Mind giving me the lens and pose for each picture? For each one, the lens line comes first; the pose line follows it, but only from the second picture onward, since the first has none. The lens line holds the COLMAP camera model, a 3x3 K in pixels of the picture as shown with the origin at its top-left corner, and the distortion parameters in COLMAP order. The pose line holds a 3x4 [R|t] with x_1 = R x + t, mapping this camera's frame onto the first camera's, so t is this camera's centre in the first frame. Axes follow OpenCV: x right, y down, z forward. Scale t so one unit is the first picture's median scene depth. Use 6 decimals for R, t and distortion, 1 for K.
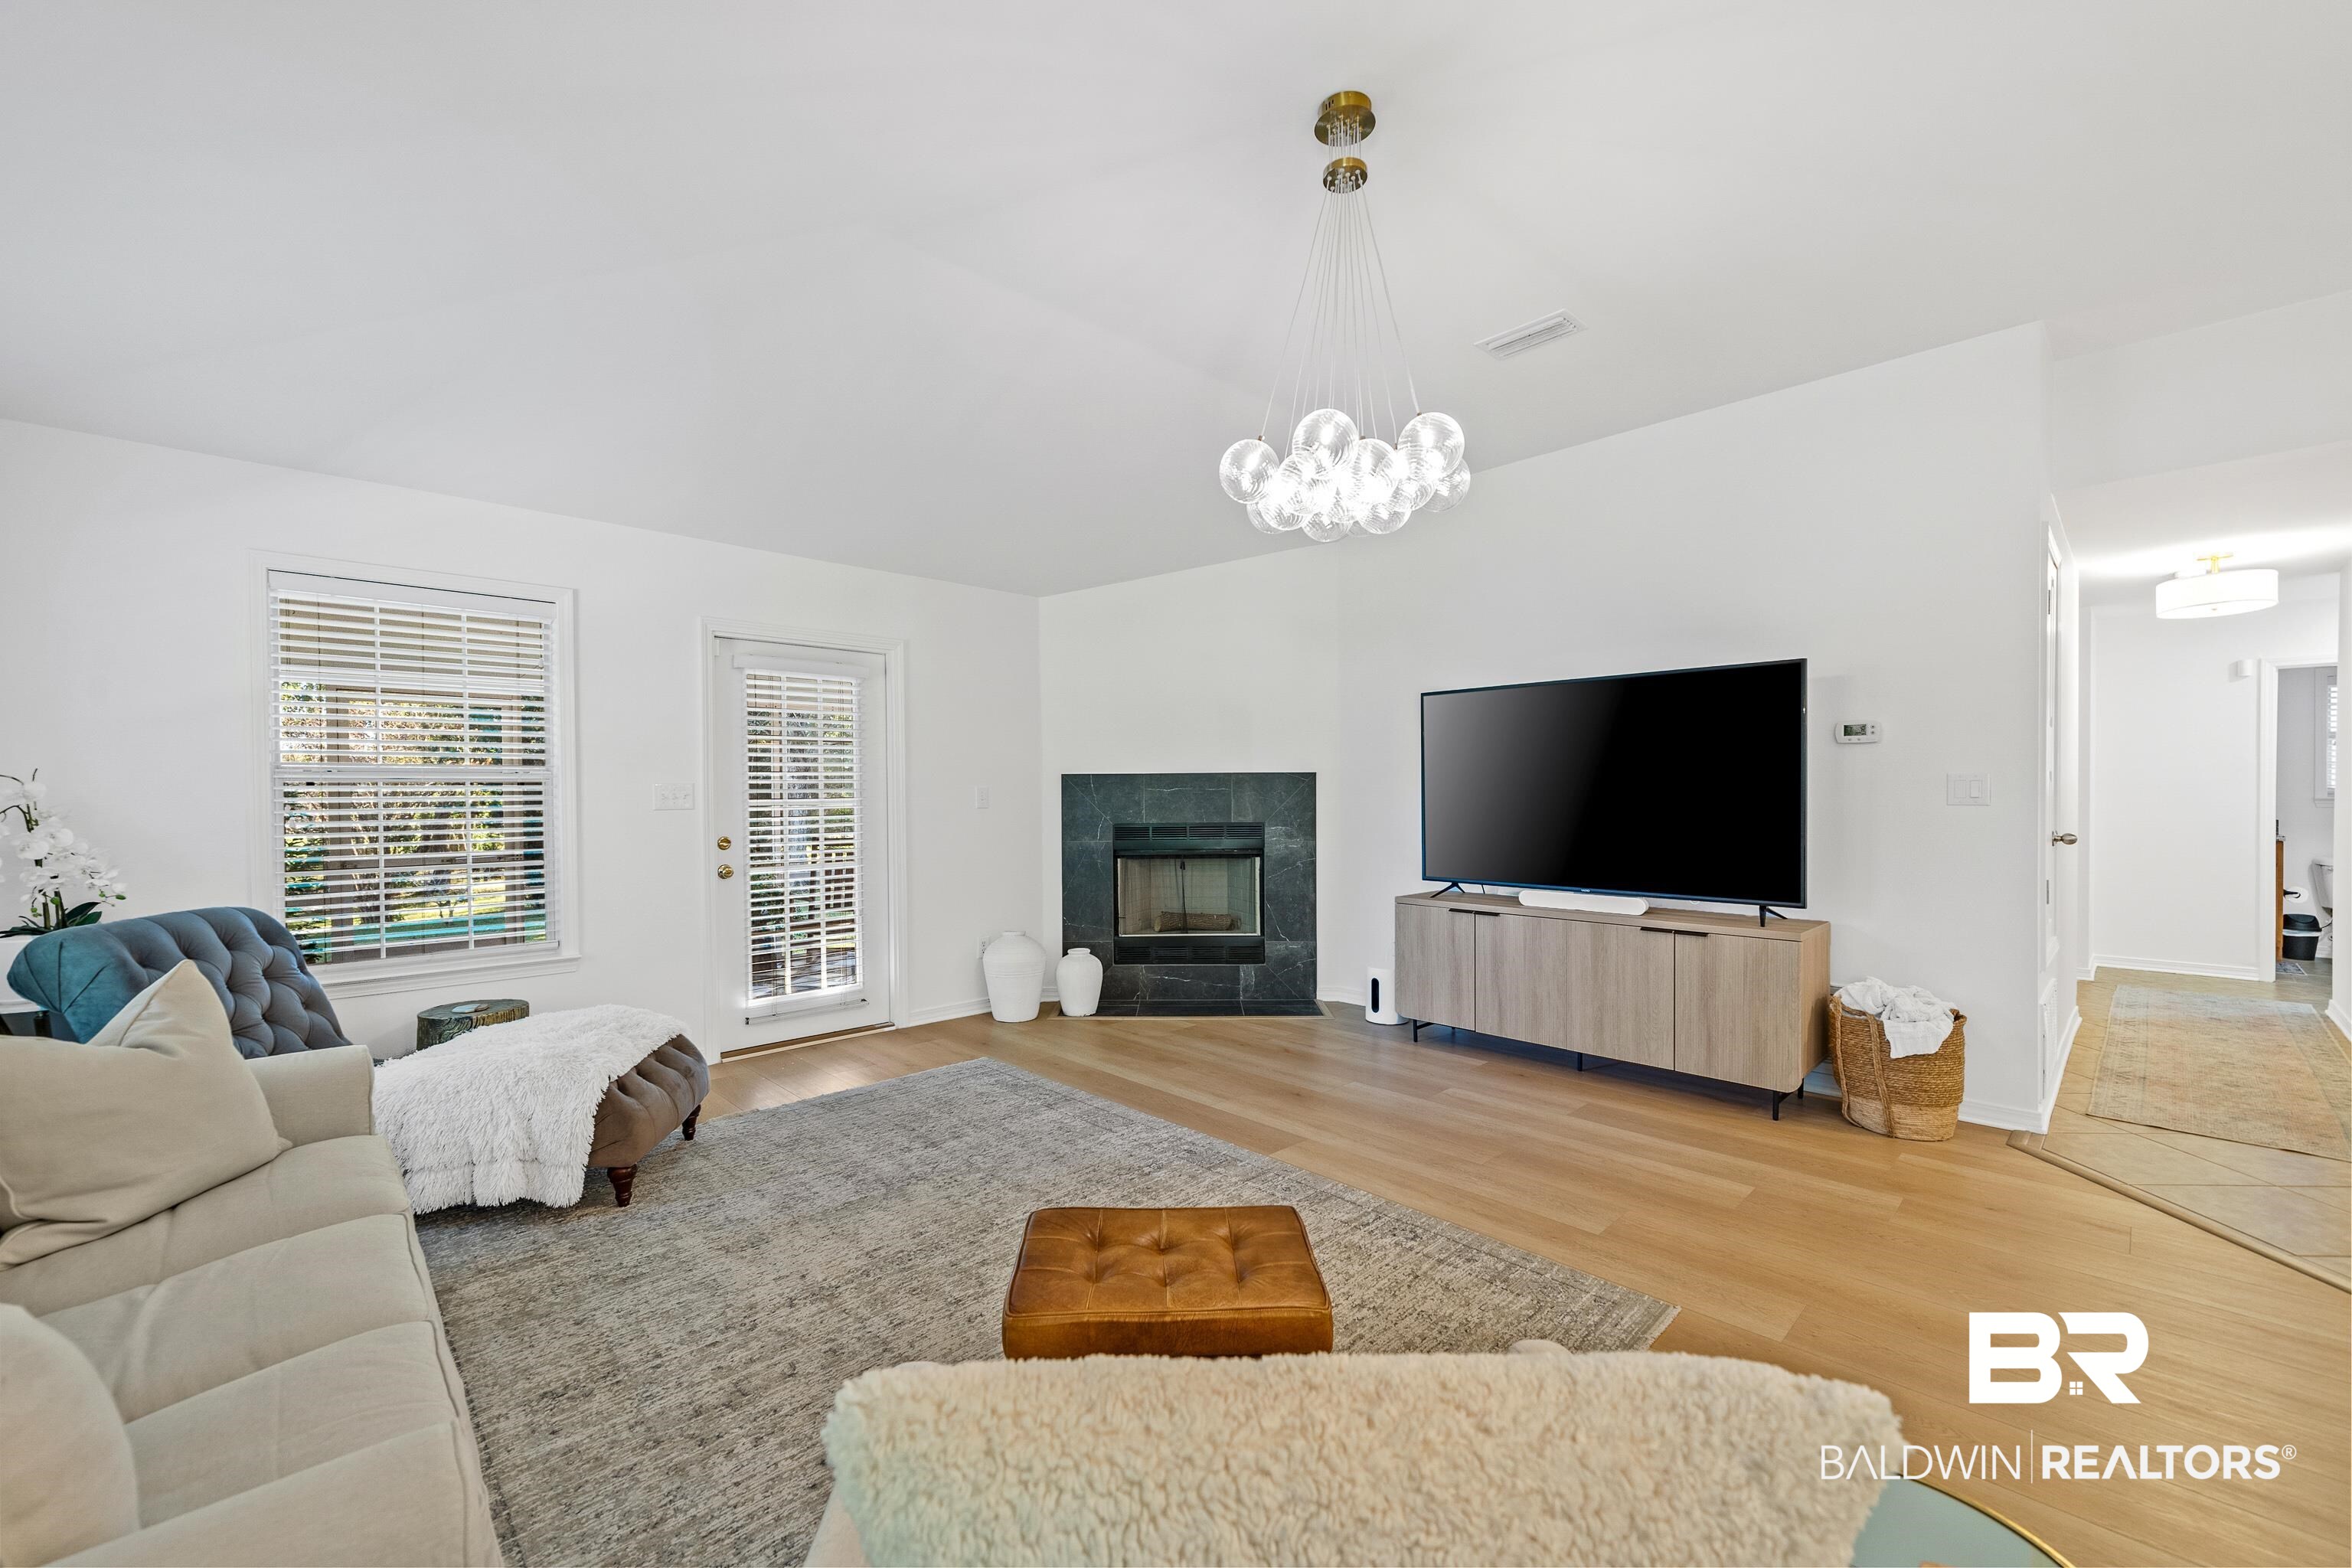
lens RADIAL K [[937.0, 0, 1162.1], [0, 937.0, 798.9], [0, 0, 1]] dist [-0.001346, -0.000219]
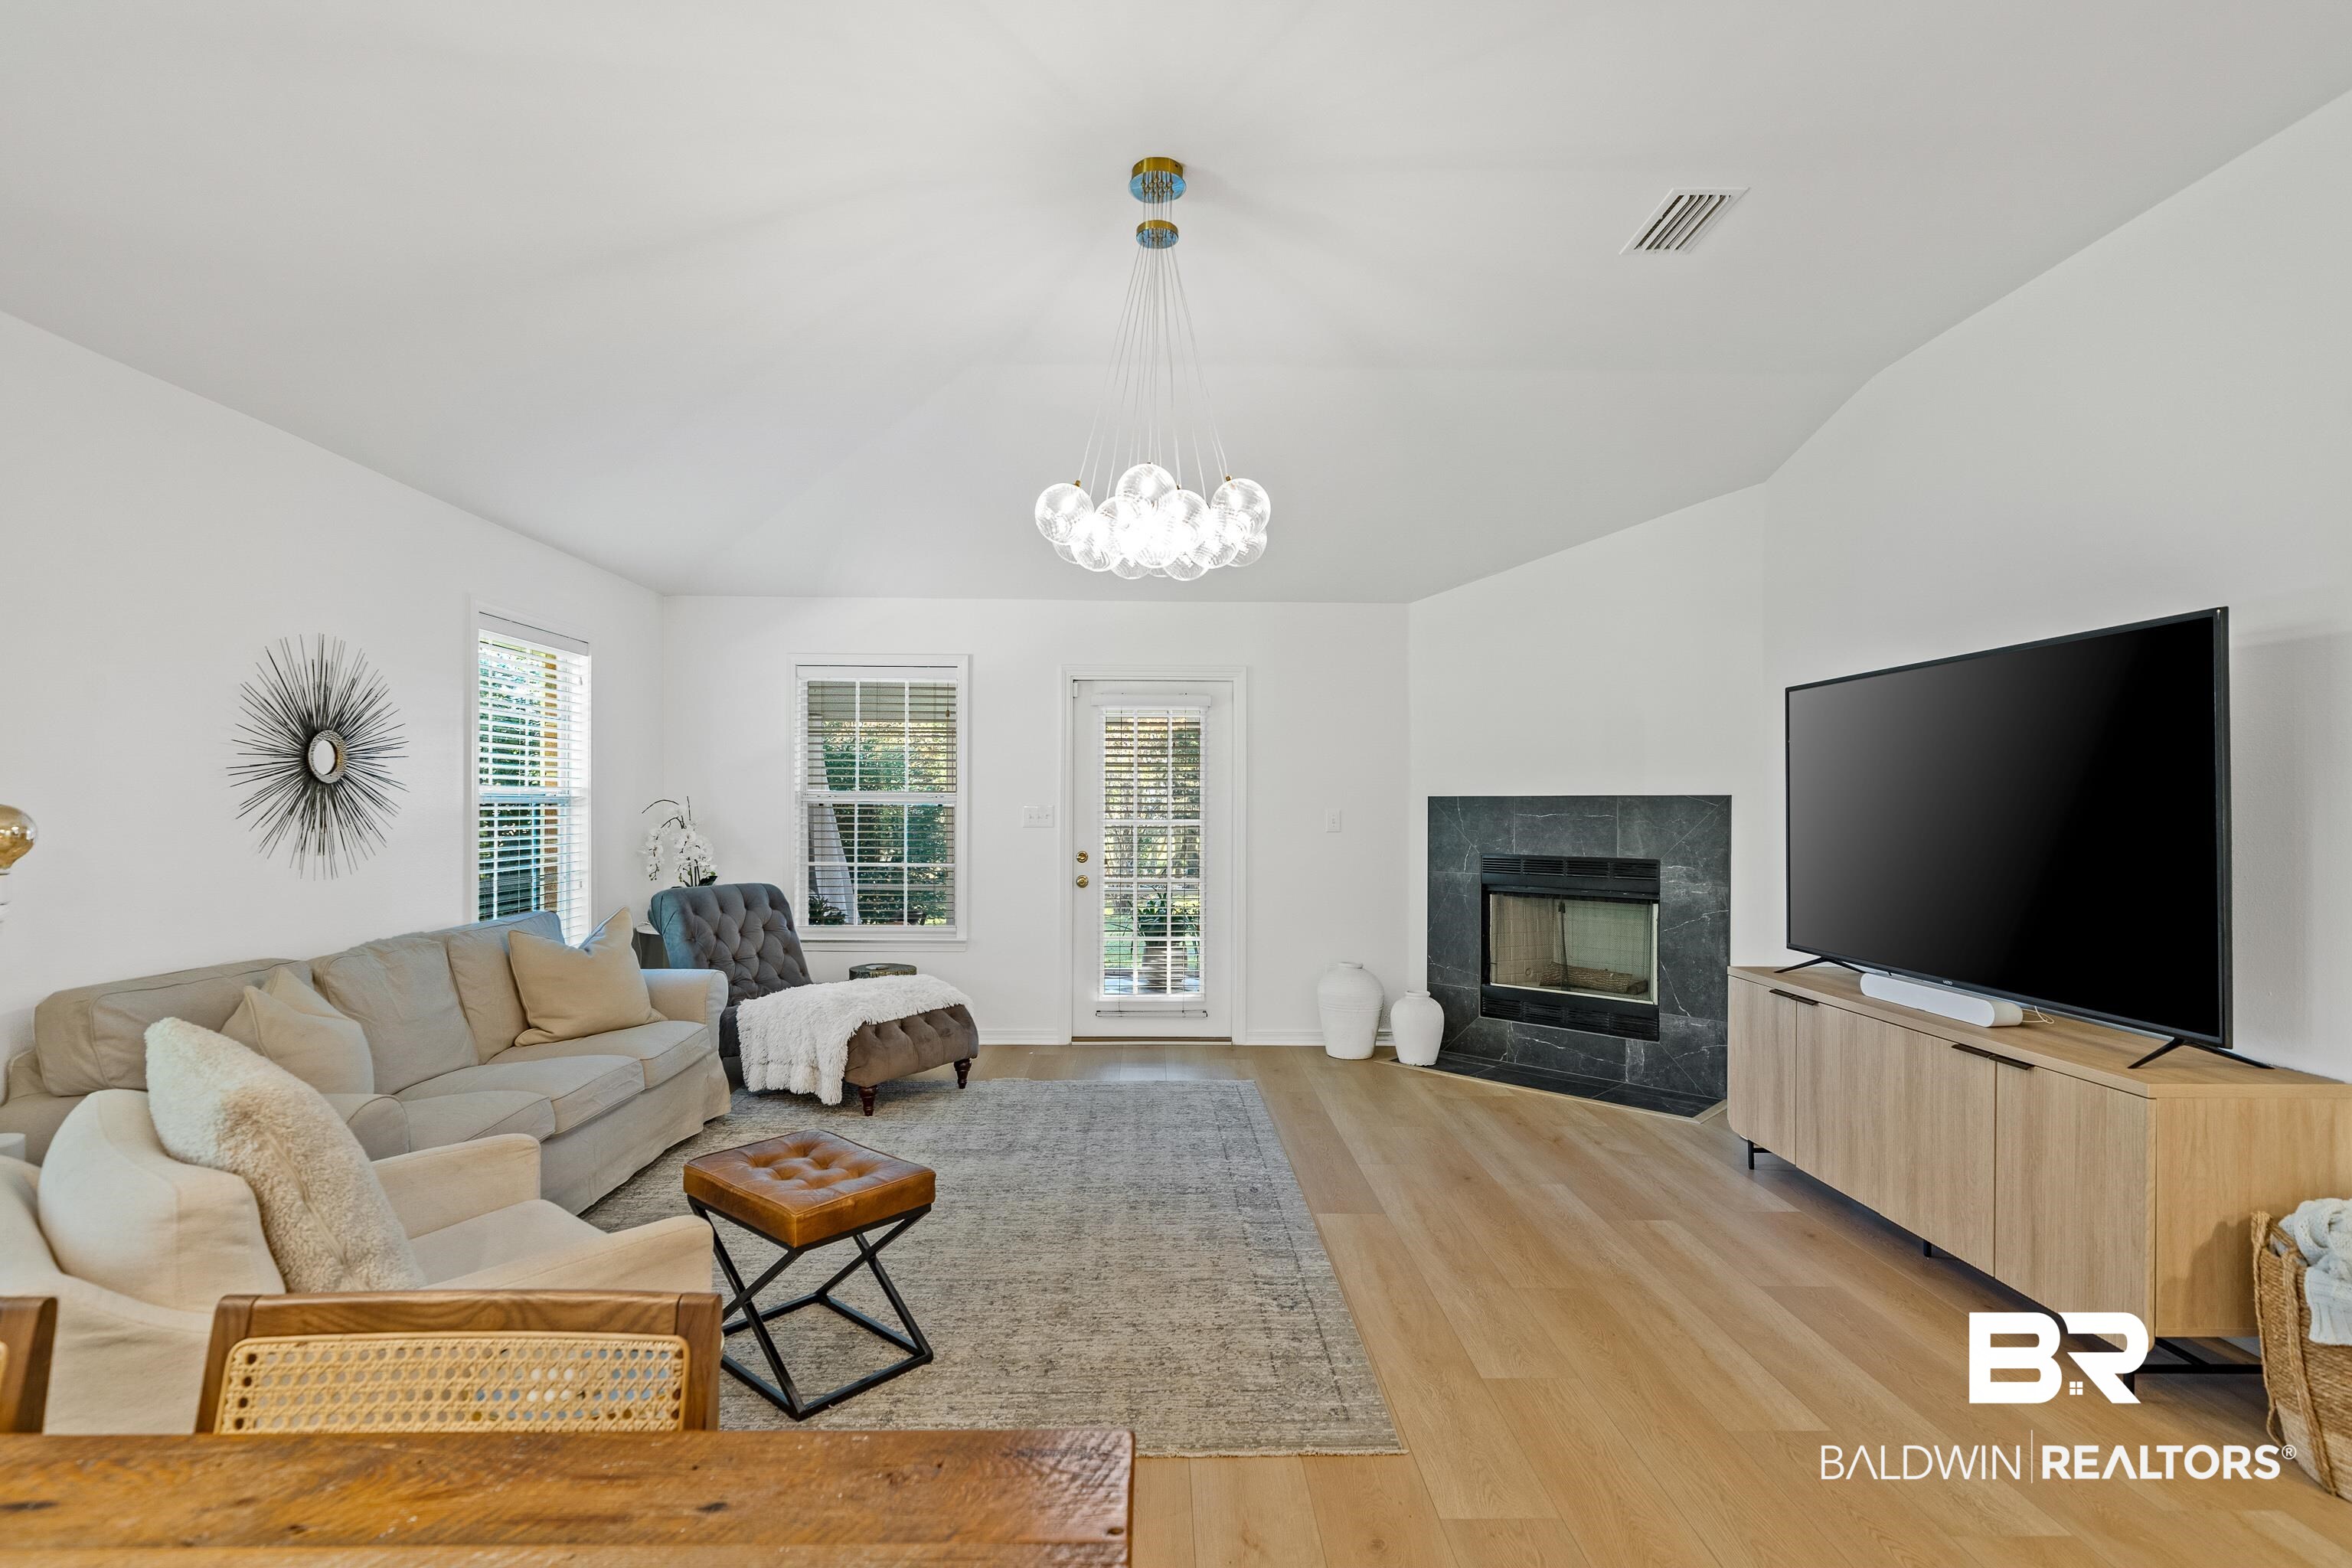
lens RADIAL K [[1105.8, 0, 1167.0], [0, 1105.8, 797.0], [0, 0, 1]] dist [0.000028, 0.000648]
pose [[0.737064, 0.003869, -0.675812, 0.506277], [-0.013992, 0.999857, -0.009536, -0.014414], [0.675678, 0.016485, 0.737012, 0.055564]]
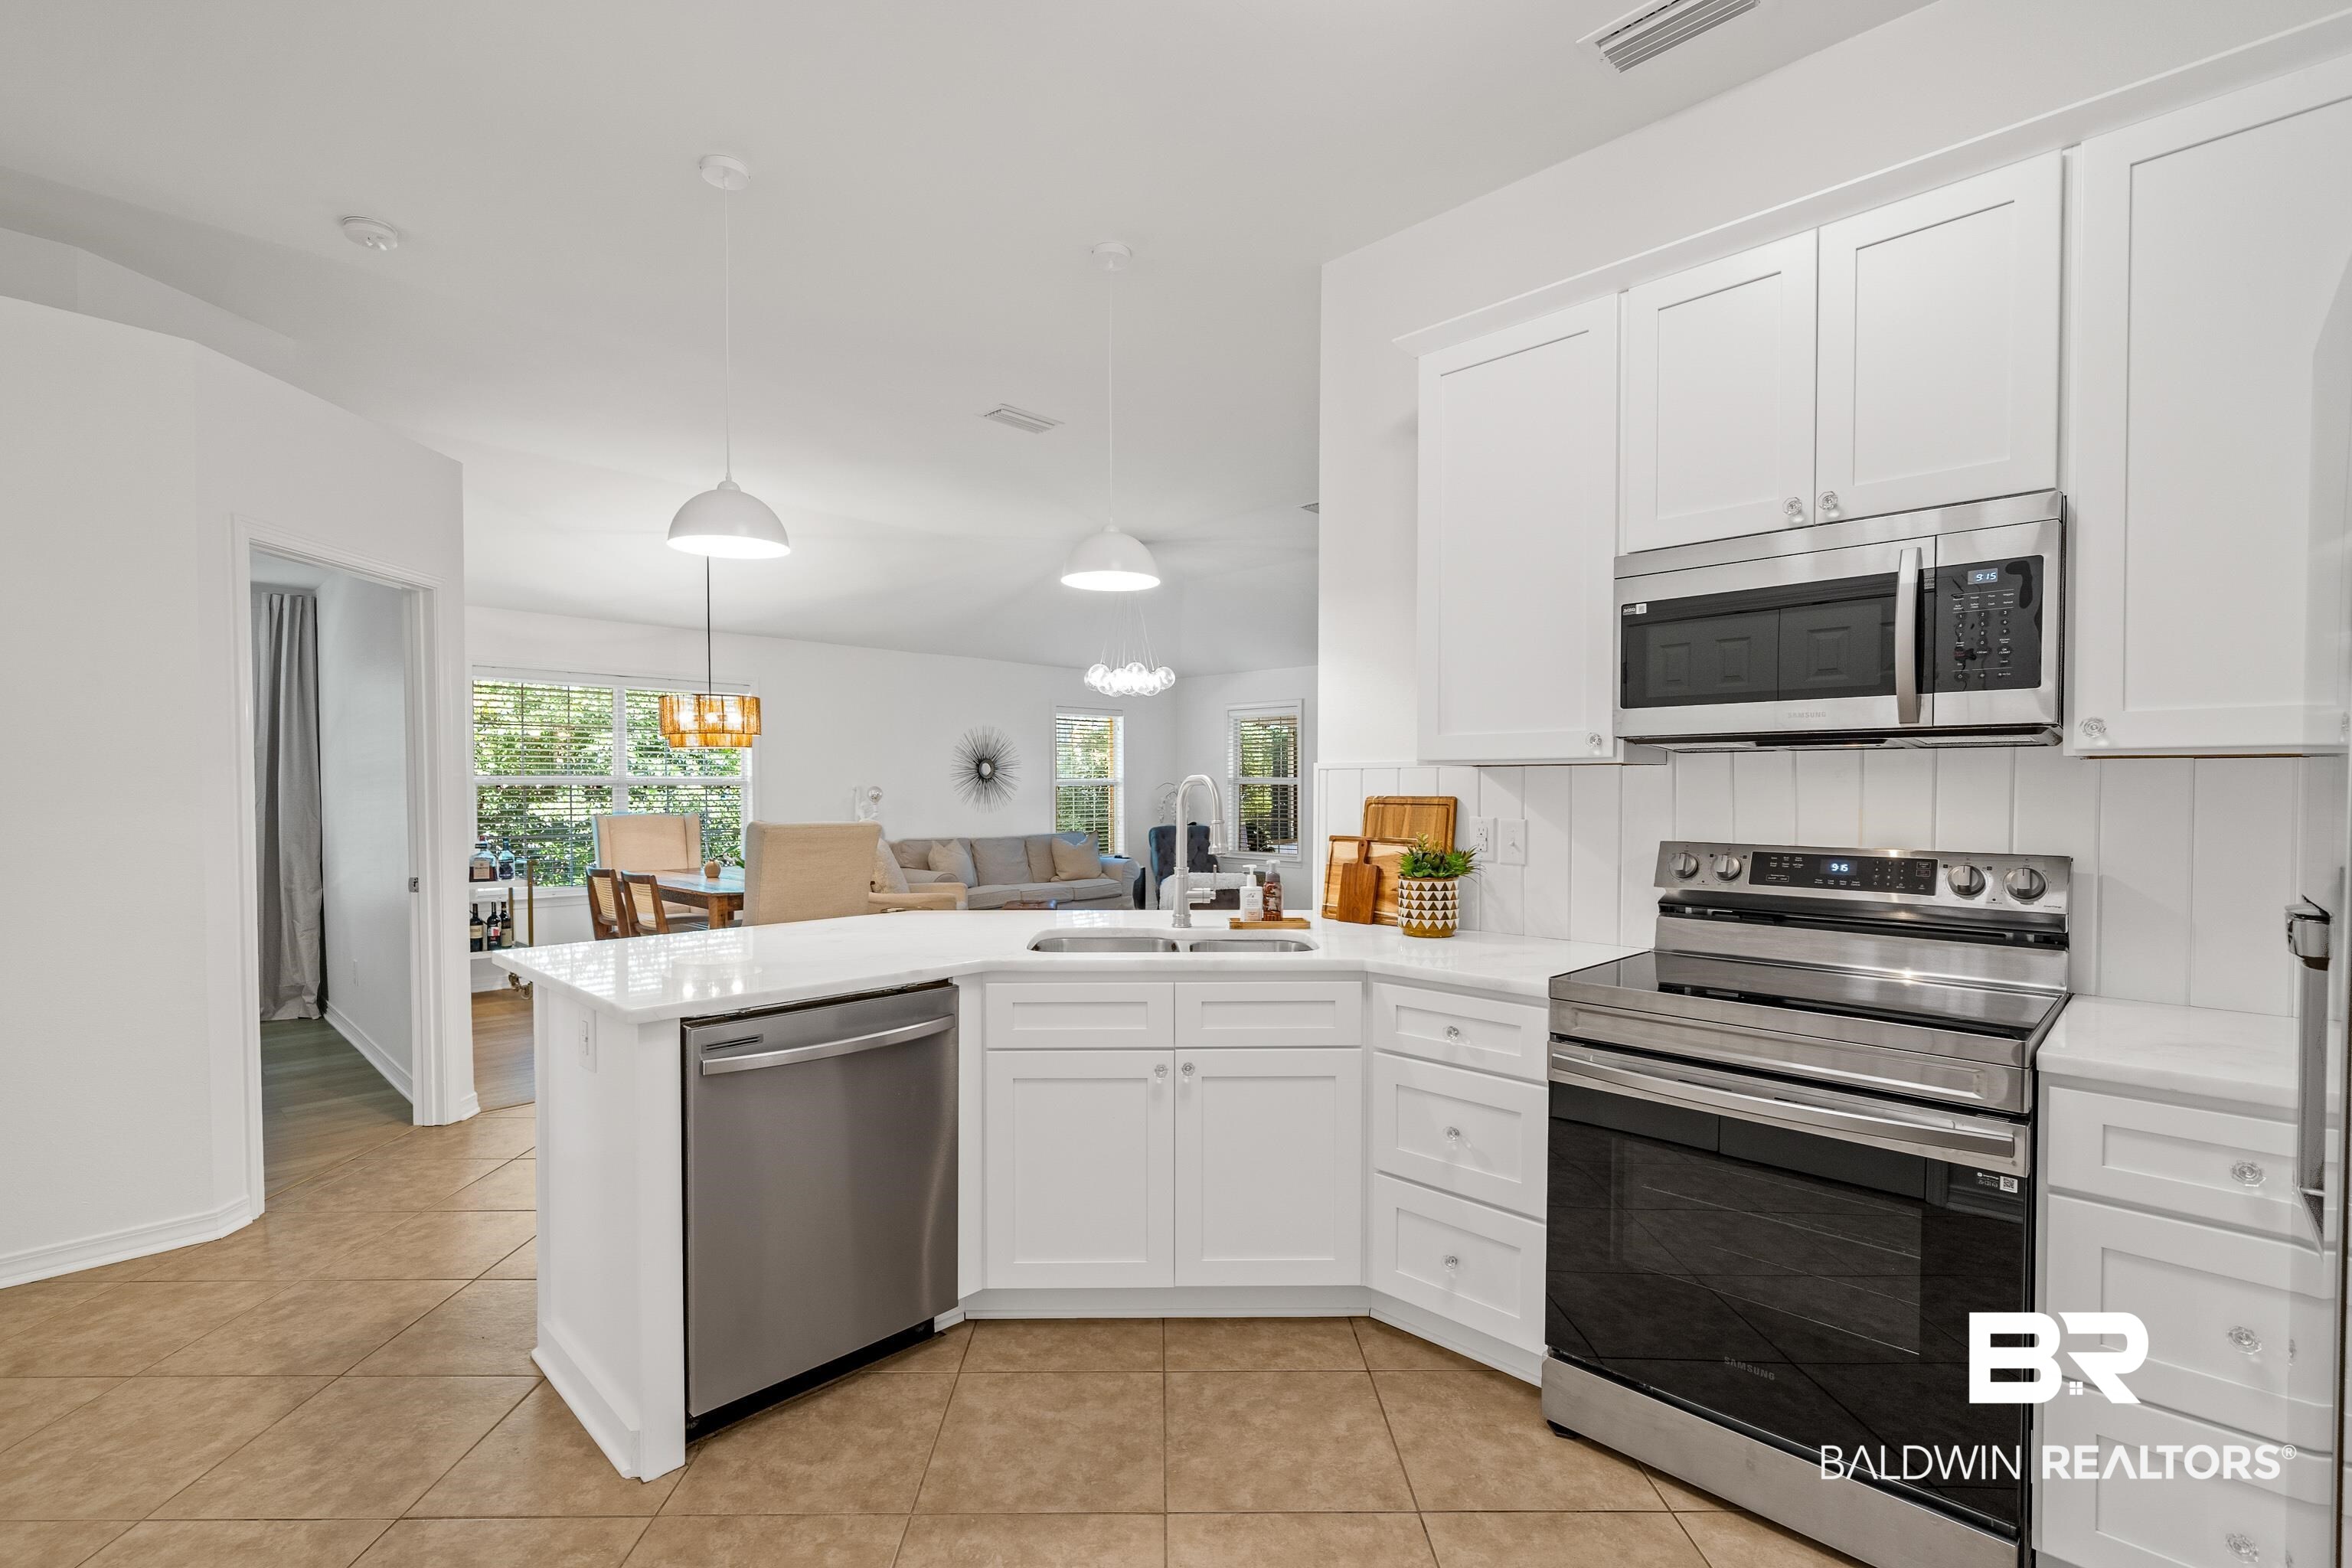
lens RADIAL K [[1039.5, 0, 1176.0], [0, 1039.5, 784.0], [0, 0, 1]] dist [0.000204, -0.000061]
pose [[0.041539, 0.004823, -0.999125, 1.591191], [-0.006374, 0.999969, 0.004562, -0.023623], [0.999117, 0.006179, 0.041569, 0.504078]]
